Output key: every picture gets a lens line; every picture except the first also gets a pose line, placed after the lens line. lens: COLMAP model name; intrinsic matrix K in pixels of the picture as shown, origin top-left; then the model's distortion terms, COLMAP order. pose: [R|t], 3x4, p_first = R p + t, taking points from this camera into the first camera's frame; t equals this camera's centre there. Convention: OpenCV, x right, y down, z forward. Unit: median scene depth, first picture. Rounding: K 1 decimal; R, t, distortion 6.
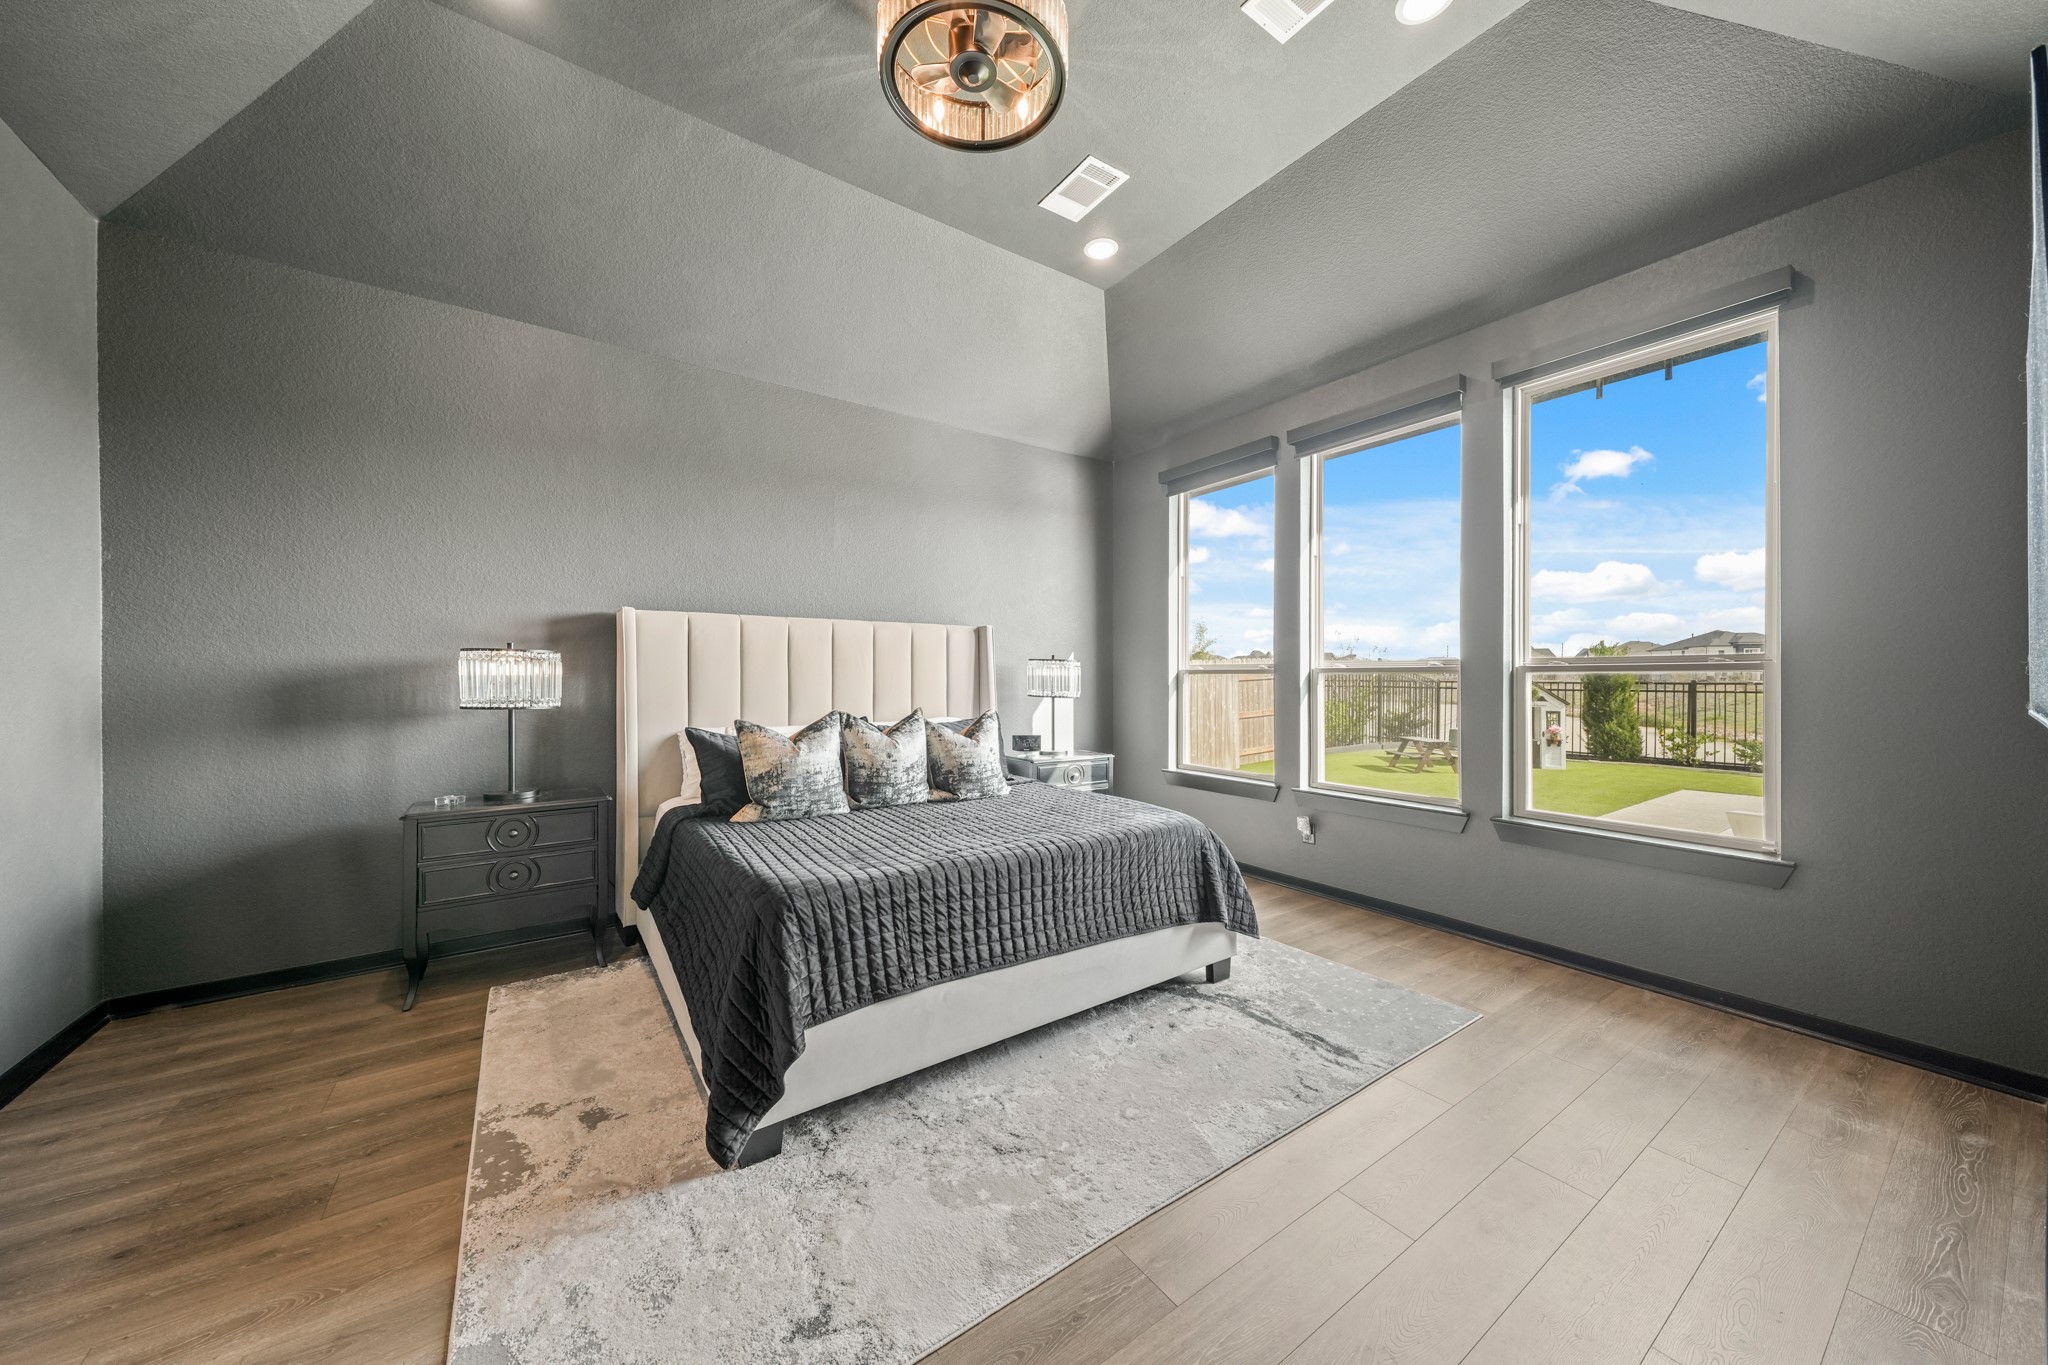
lens RADIAL K [[702.3, 0, 1019.7], [0, 702.3, 679.0], [0, 0, 1]] dist [0.014650, -0.000001]
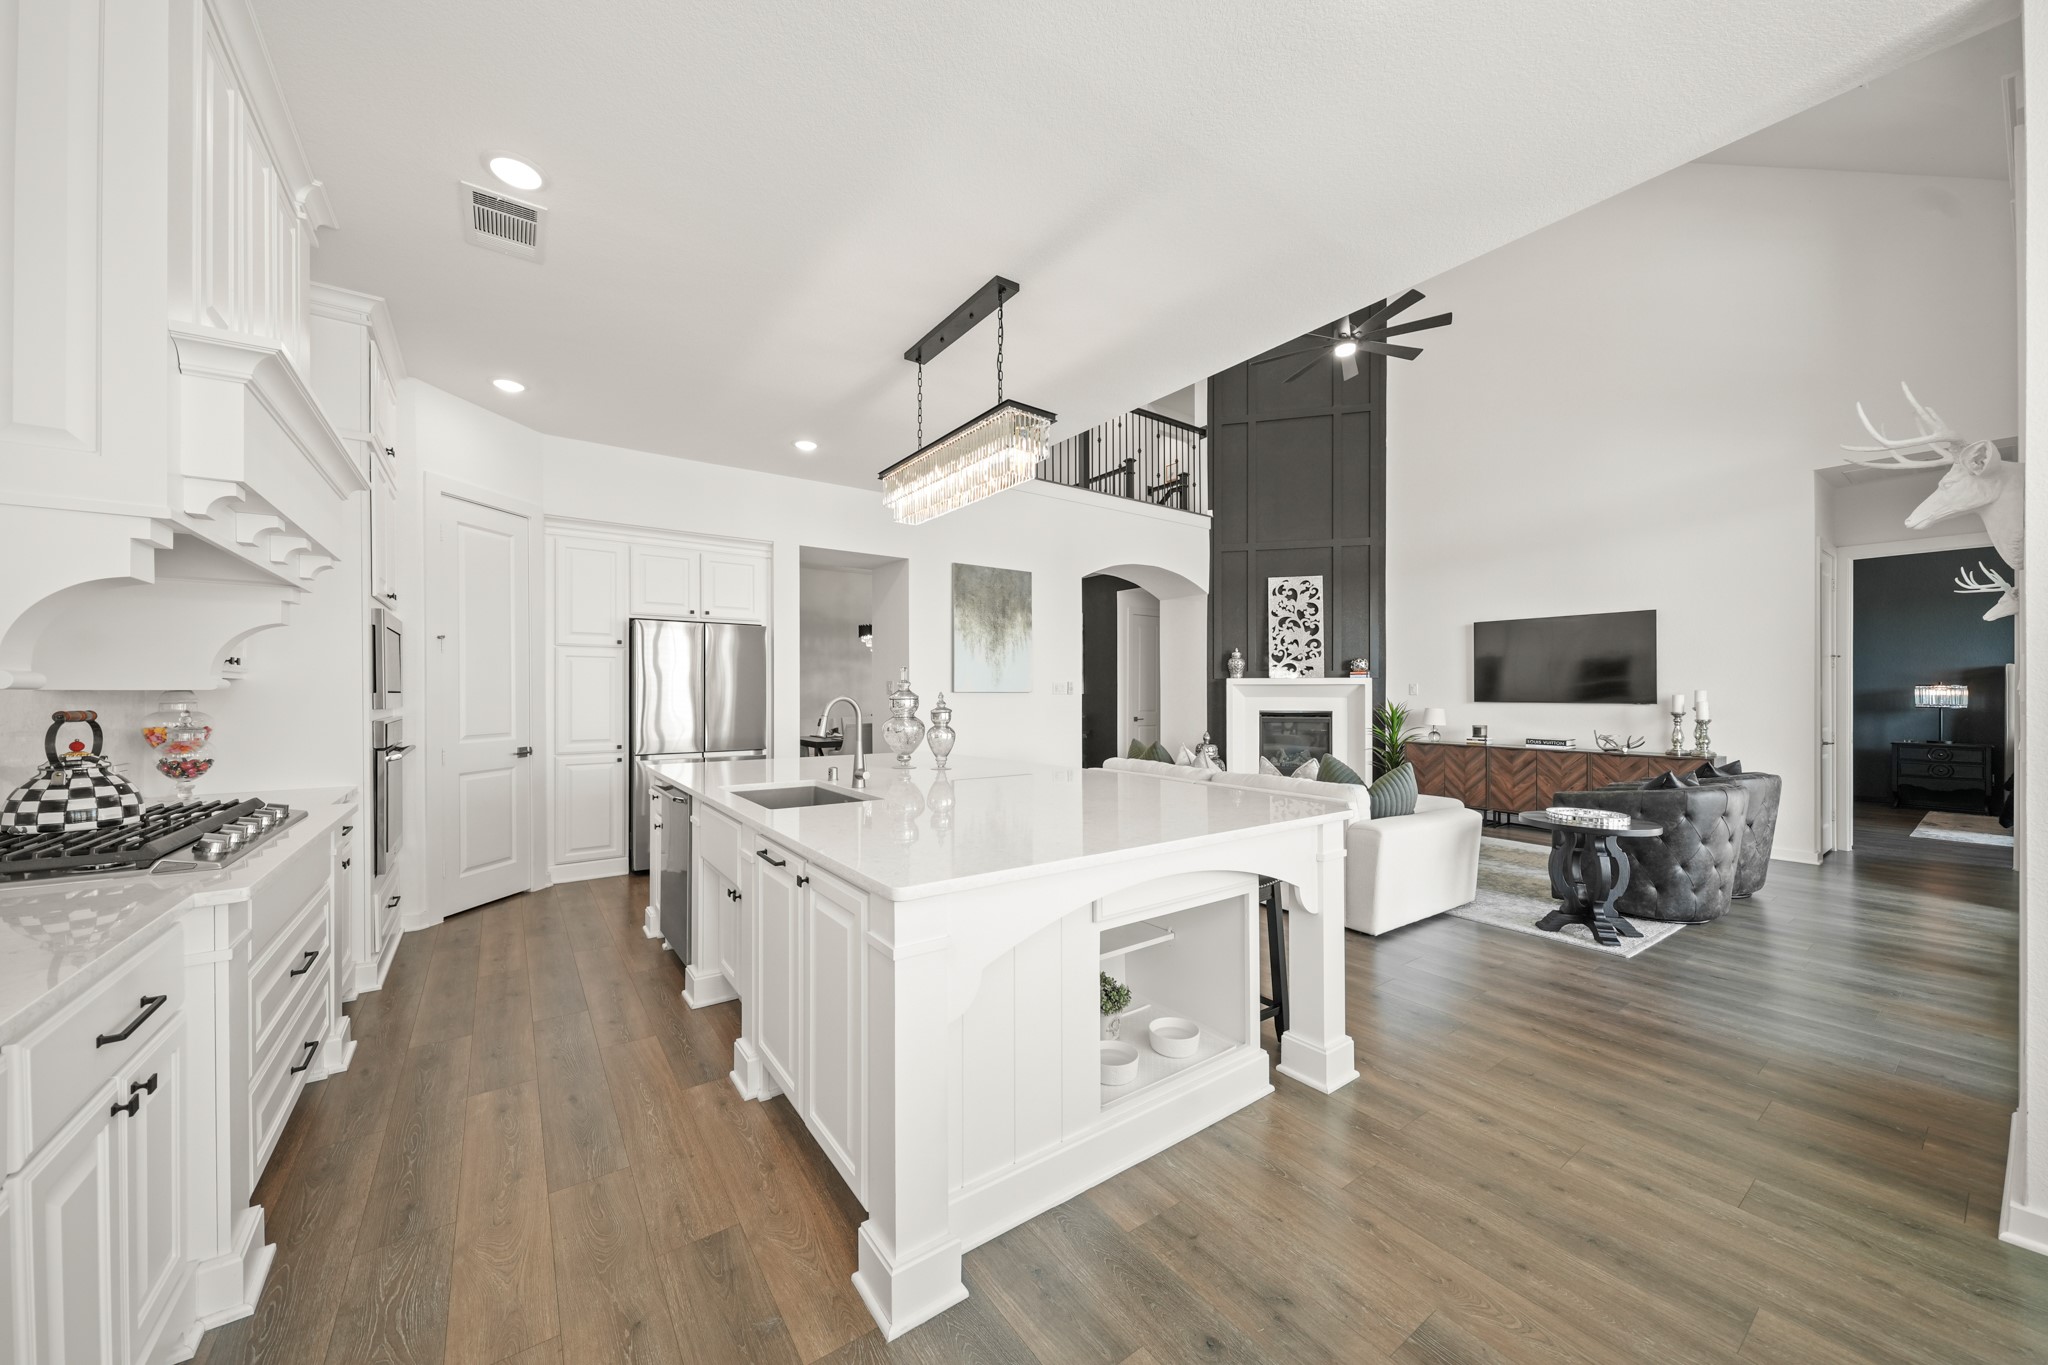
lens RADIAL K [[721.6, 0, 1014.5], [0, 721.6, 692.0], [0, 0, 1]] dist [0.004694, -0.000311]
pose [[0.014418, -0.000754, -0.999896, 1.290270], [-0.000481, 1.000000, -0.000761, -0.008900], [0.999896, 0.000492, 0.014418, -1.654605]]
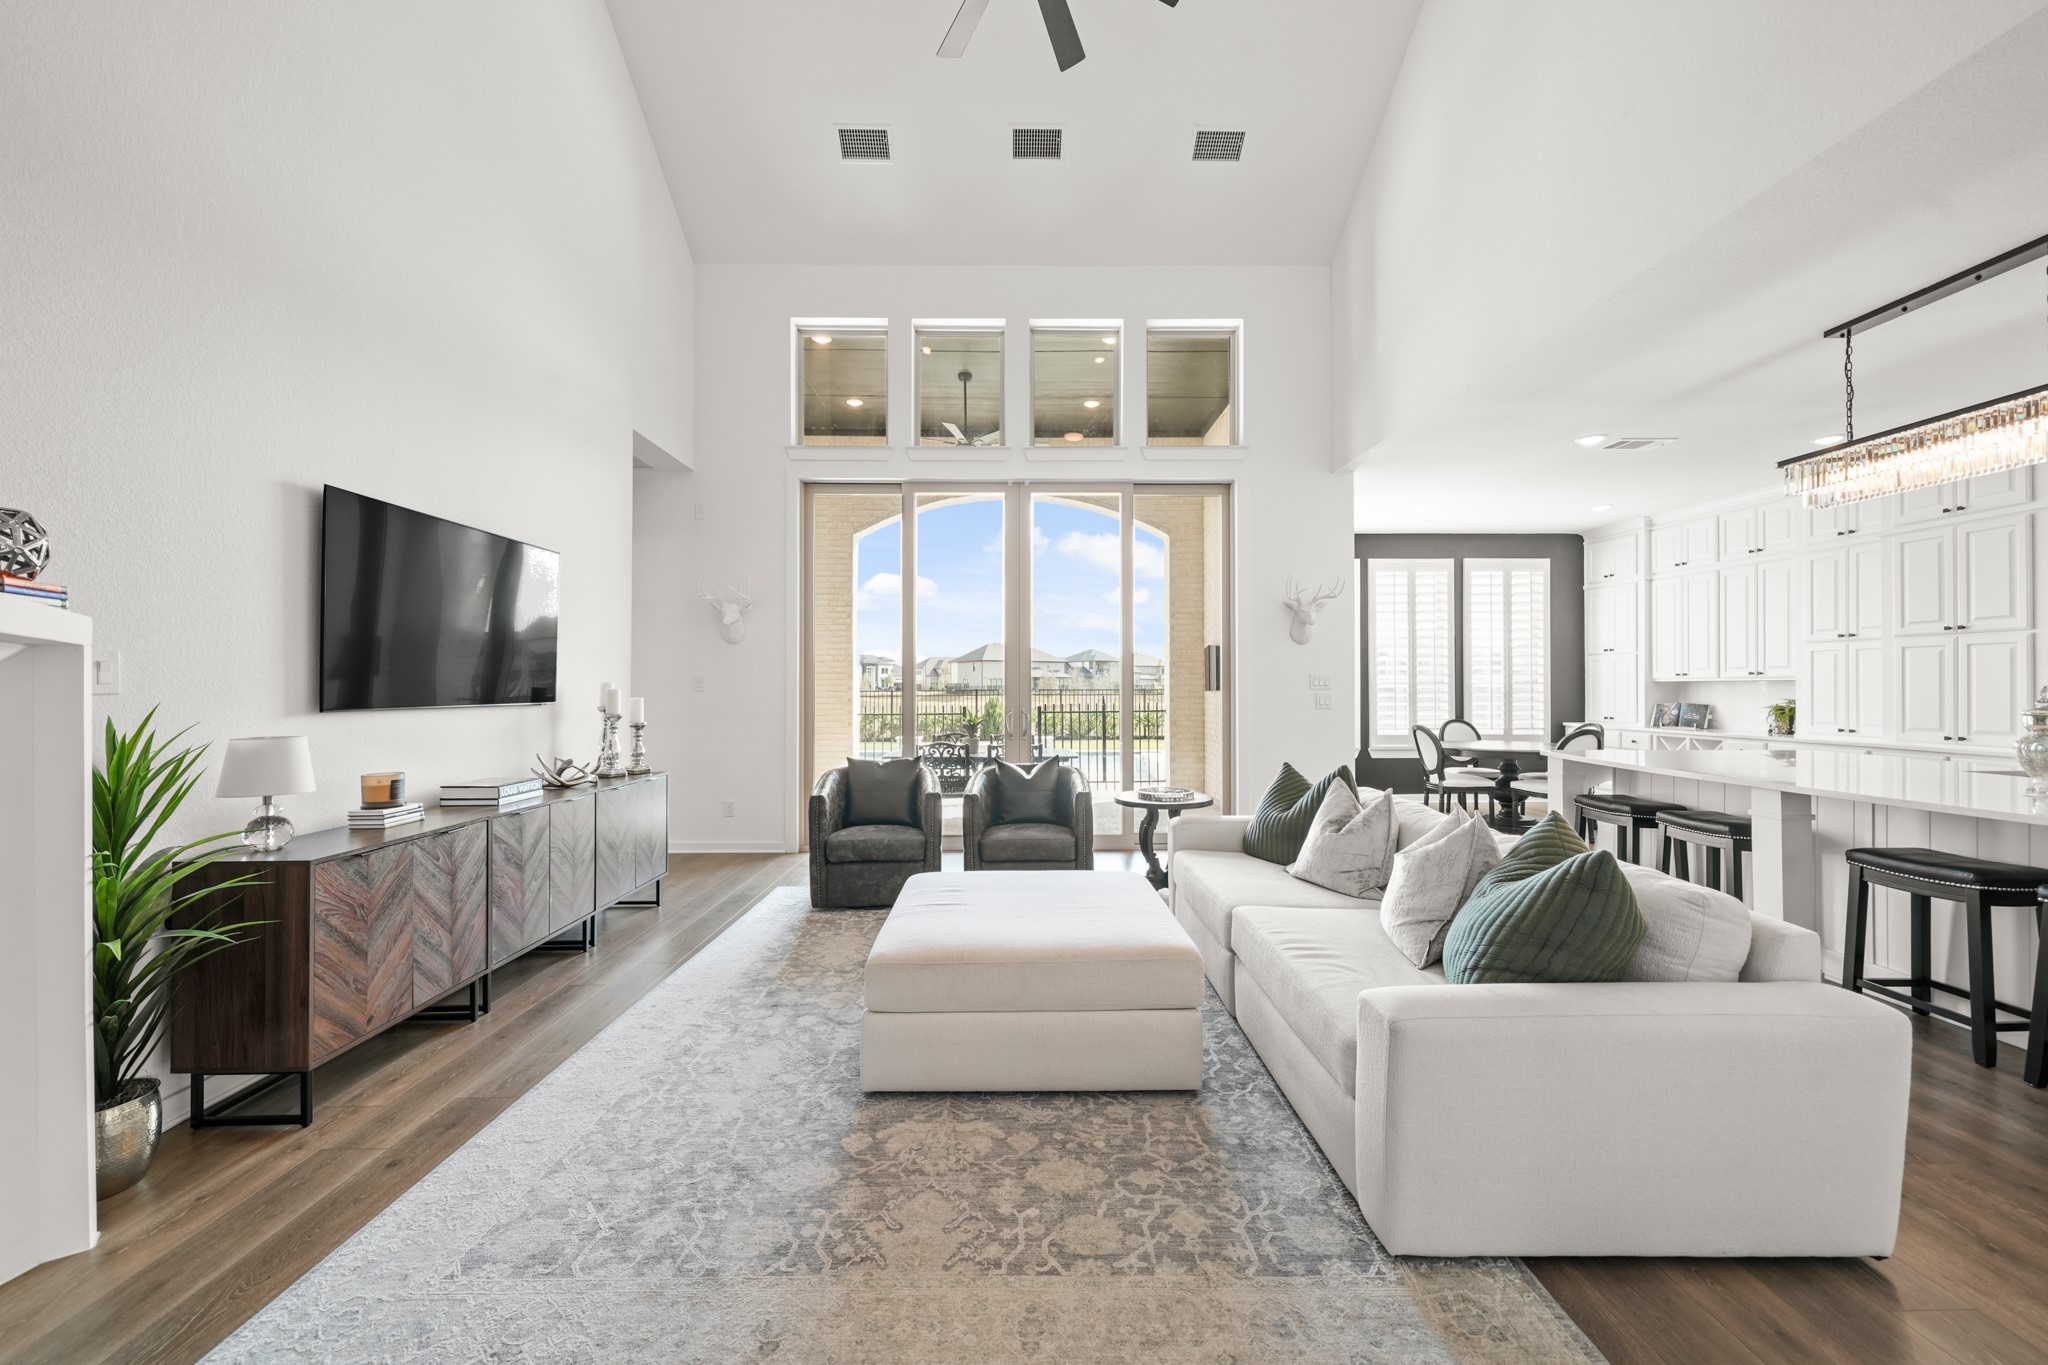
lens RADIAL K [[738.0, 0, 1024.0], [0, 738.0, 682.5], [0, 0, 1]] dist [-0.000684, -0.000249]
pose [[0.560088, 0.005758, 0.828413, -0.564765], [-0.000800, 0.999979, -0.006409, -0.007870], [-0.828433, 0.002927, 0.560081, -1.358751]]
